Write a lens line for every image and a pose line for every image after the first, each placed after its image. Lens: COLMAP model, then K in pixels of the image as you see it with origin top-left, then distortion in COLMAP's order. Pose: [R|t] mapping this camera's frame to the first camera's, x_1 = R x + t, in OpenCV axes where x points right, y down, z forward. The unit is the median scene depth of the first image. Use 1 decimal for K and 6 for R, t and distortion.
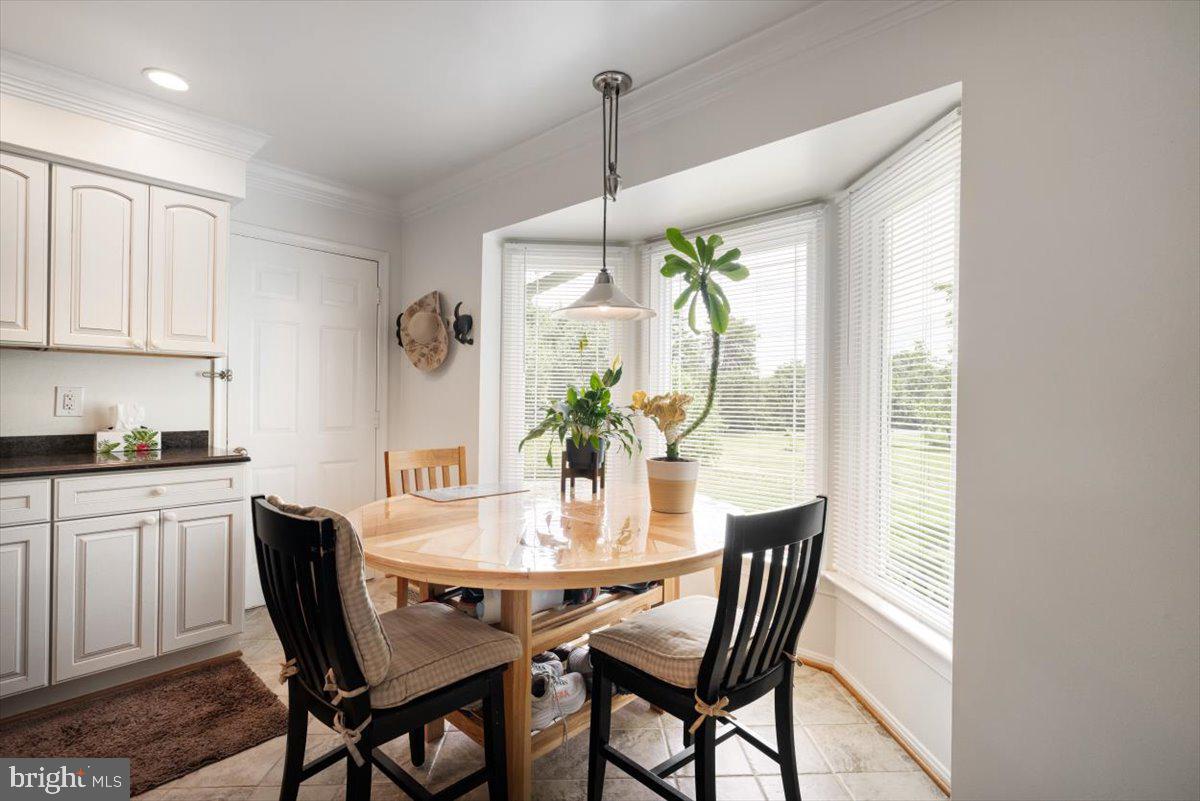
lens RADIAL K [[560.8, 0, 613.0], [0, 560.8, 390.1], [0, 0, 1]] dist [-0.001769, -0.000725]
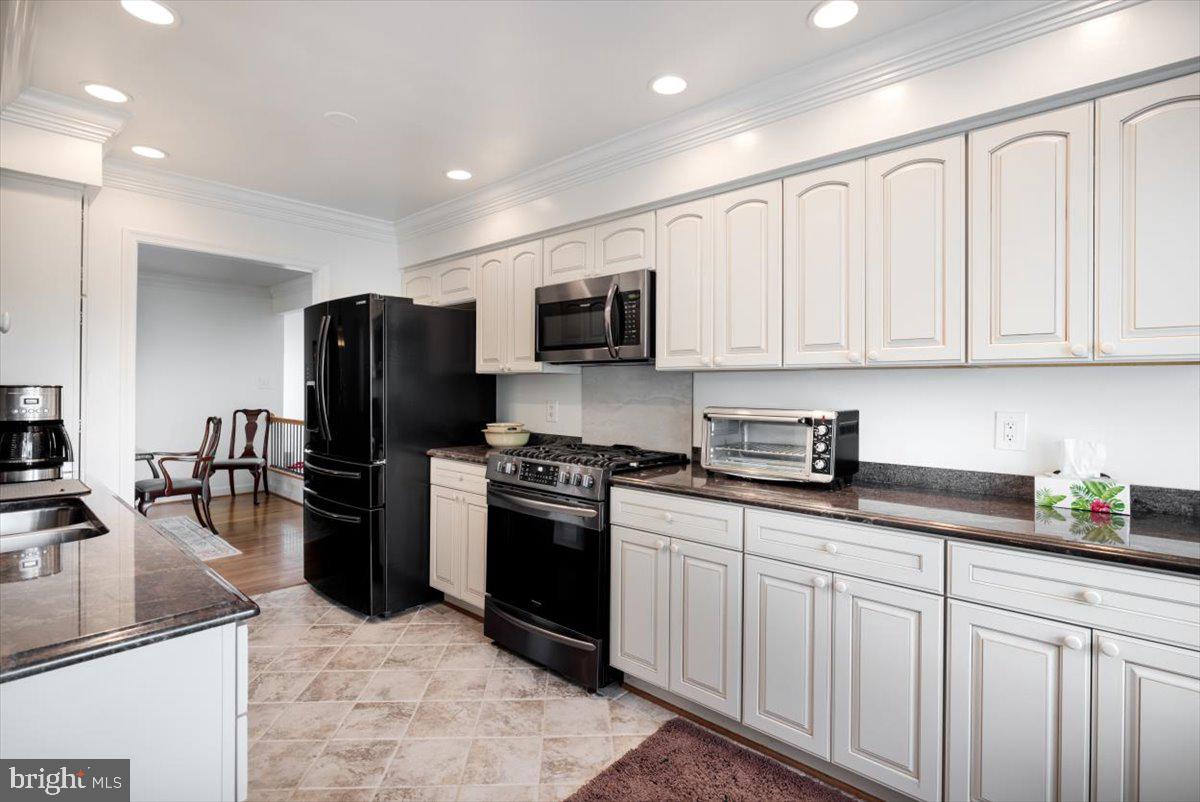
lens RADIAL K [[560.8, 0, 613.0], [0, 560.8, 390.6], [0, 0, 1]] dist [-0.001769, -0.000725]
pose [[0.006346, -0.009282, -0.999937, -0.199951], [0.006584, 0.999936, -0.009240, -0.032908], [0.999958, -0.006525, 0.006407, 0.450227]]
